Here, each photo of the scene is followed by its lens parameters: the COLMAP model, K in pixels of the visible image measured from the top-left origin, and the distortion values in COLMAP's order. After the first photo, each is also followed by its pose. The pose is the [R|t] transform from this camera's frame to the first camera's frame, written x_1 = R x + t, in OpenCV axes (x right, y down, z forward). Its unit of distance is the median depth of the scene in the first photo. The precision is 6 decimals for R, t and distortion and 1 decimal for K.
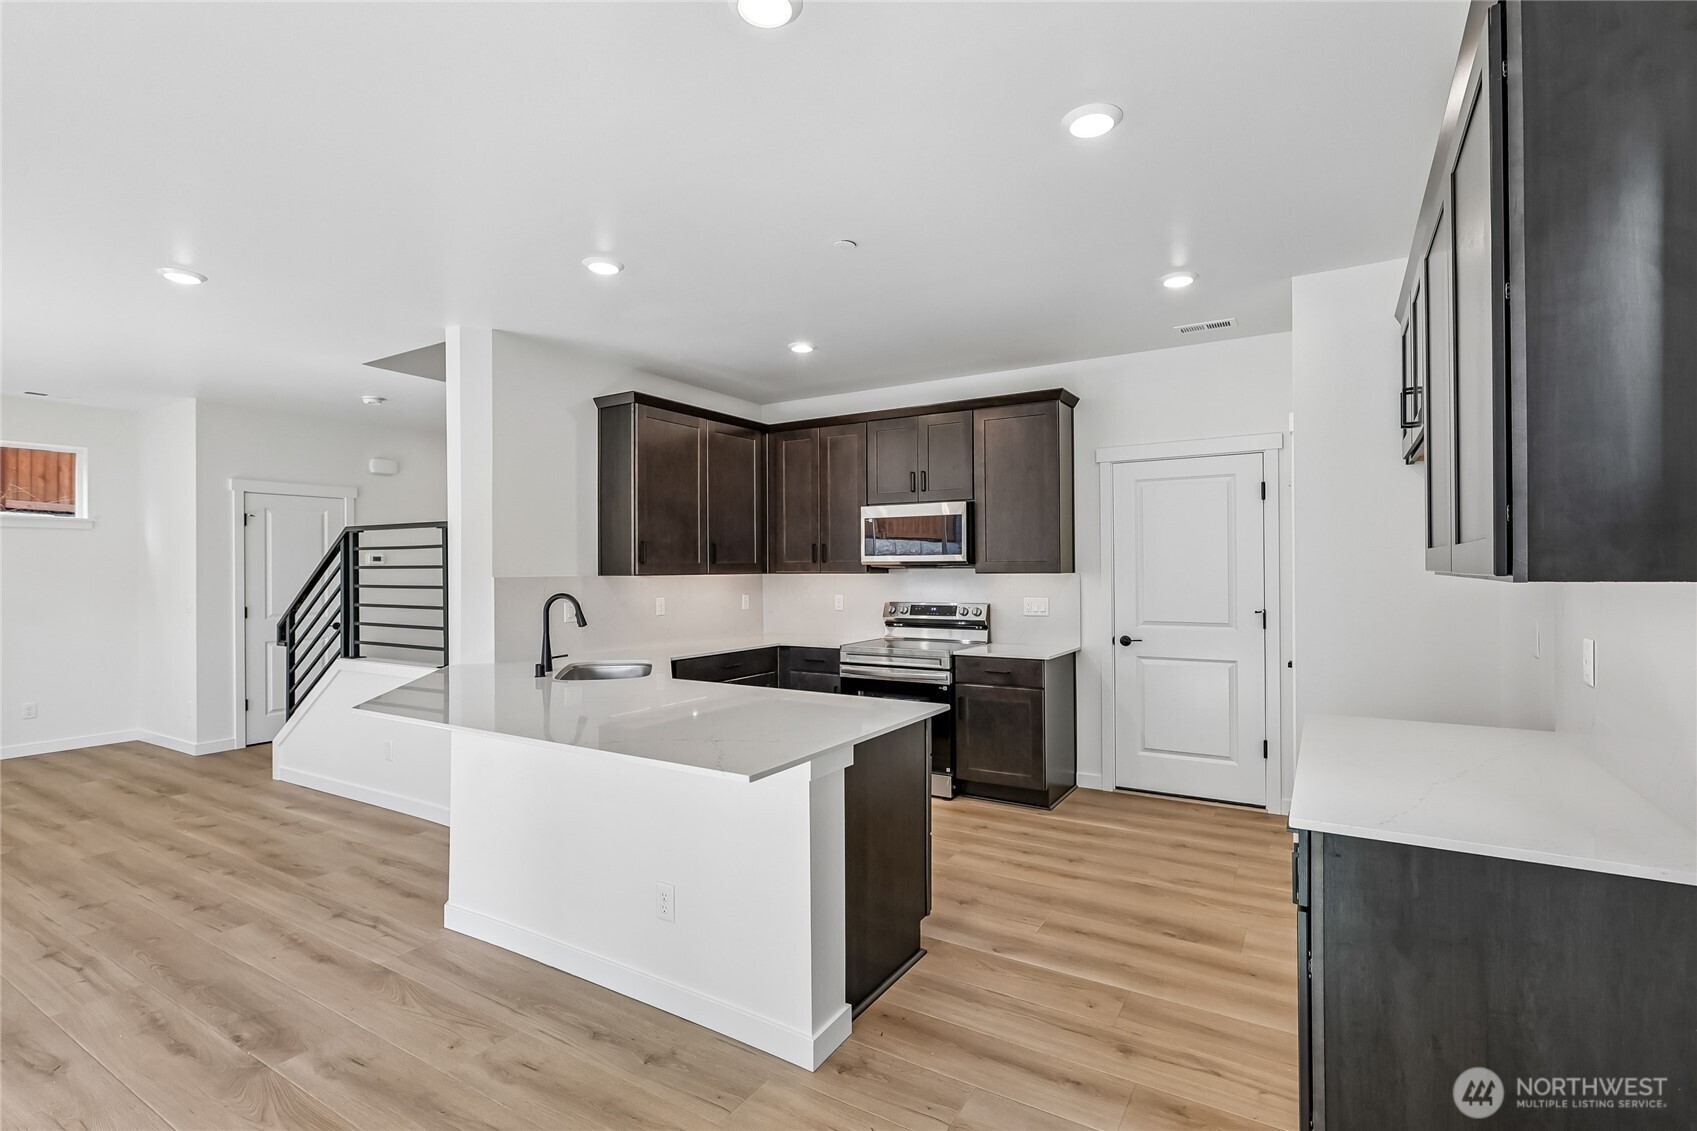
lens RADIAL K [[761.7, 0, 863.5], [0, 761.7, 568.4], [0, 0, 1]] dist [-0.004337, 0.002218]
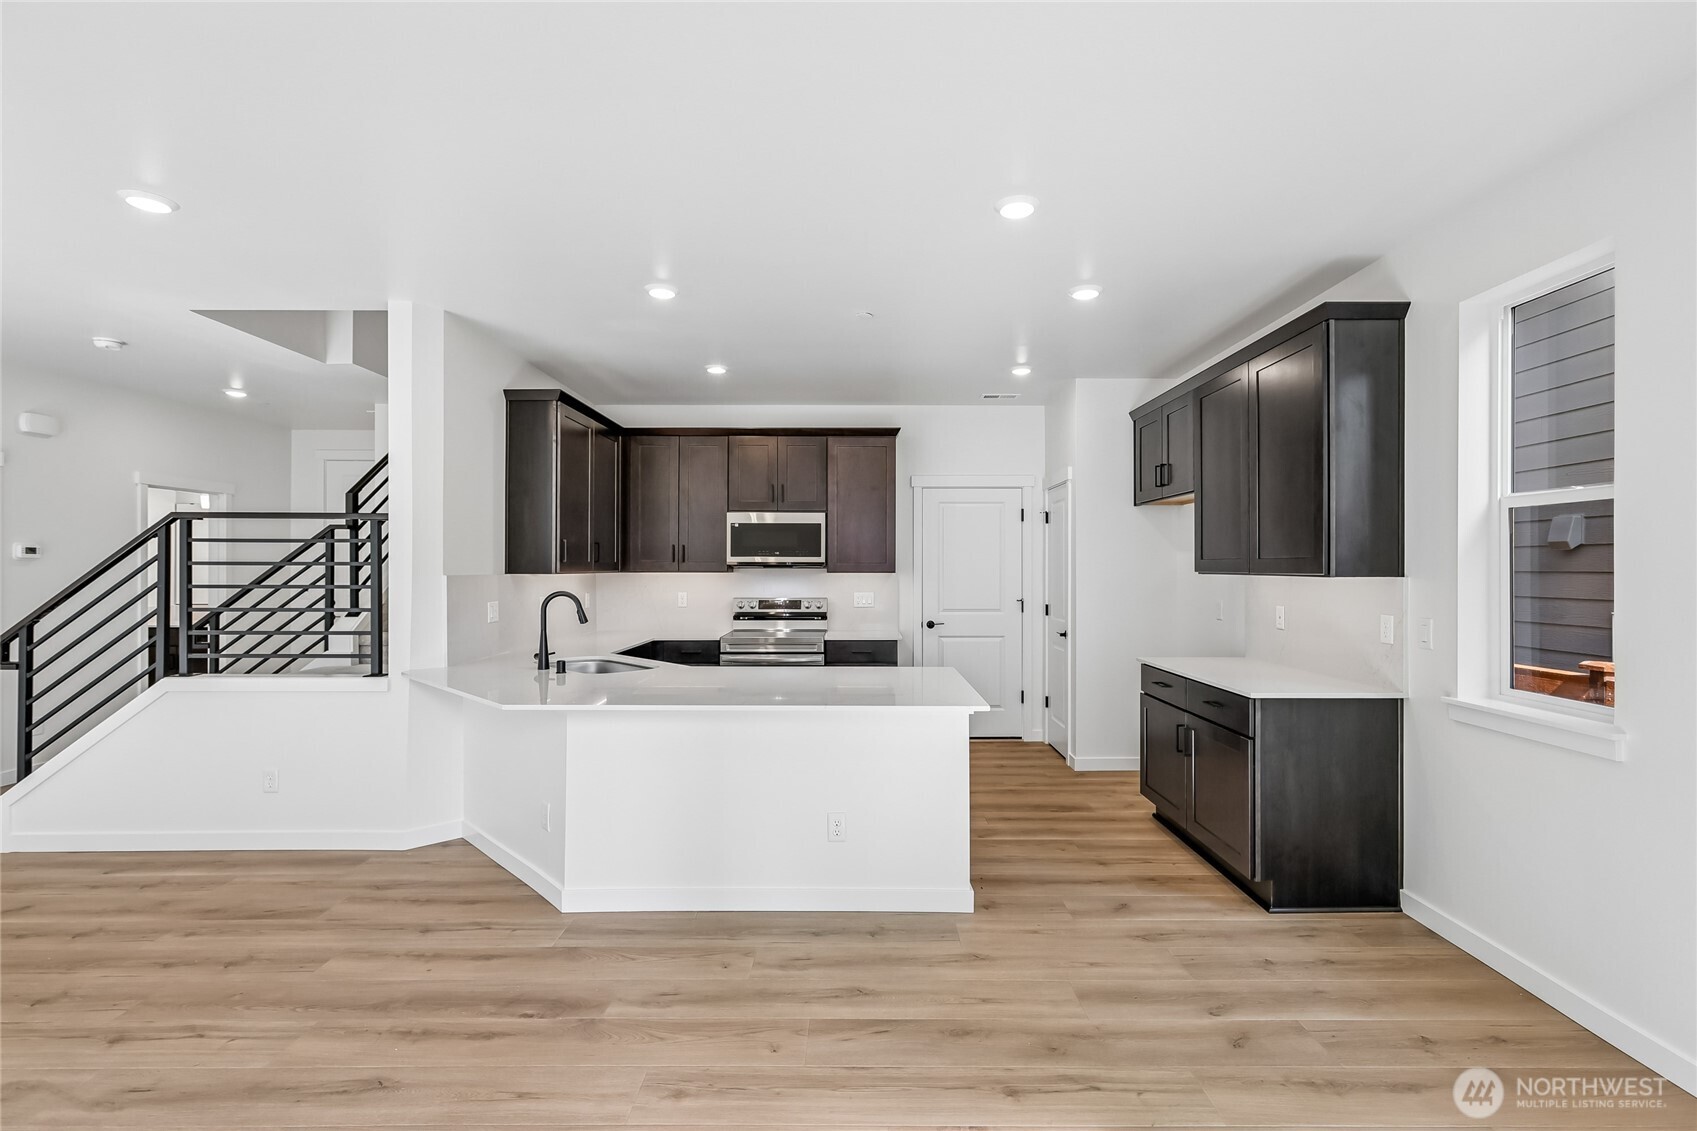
lens RADIAL K [[761.7, 0, 883.1], [0, 761.7, 566.8], [0, 0, 1]] dist [-0.004337, 0.002218]
pose [[0.848274, 0.006472, 0.529517, -0.619222], [-0.006033, 0.999979, -0.002556, -0.000339], [-0.529523, -0.001026, 0.848295, -0.095331]]
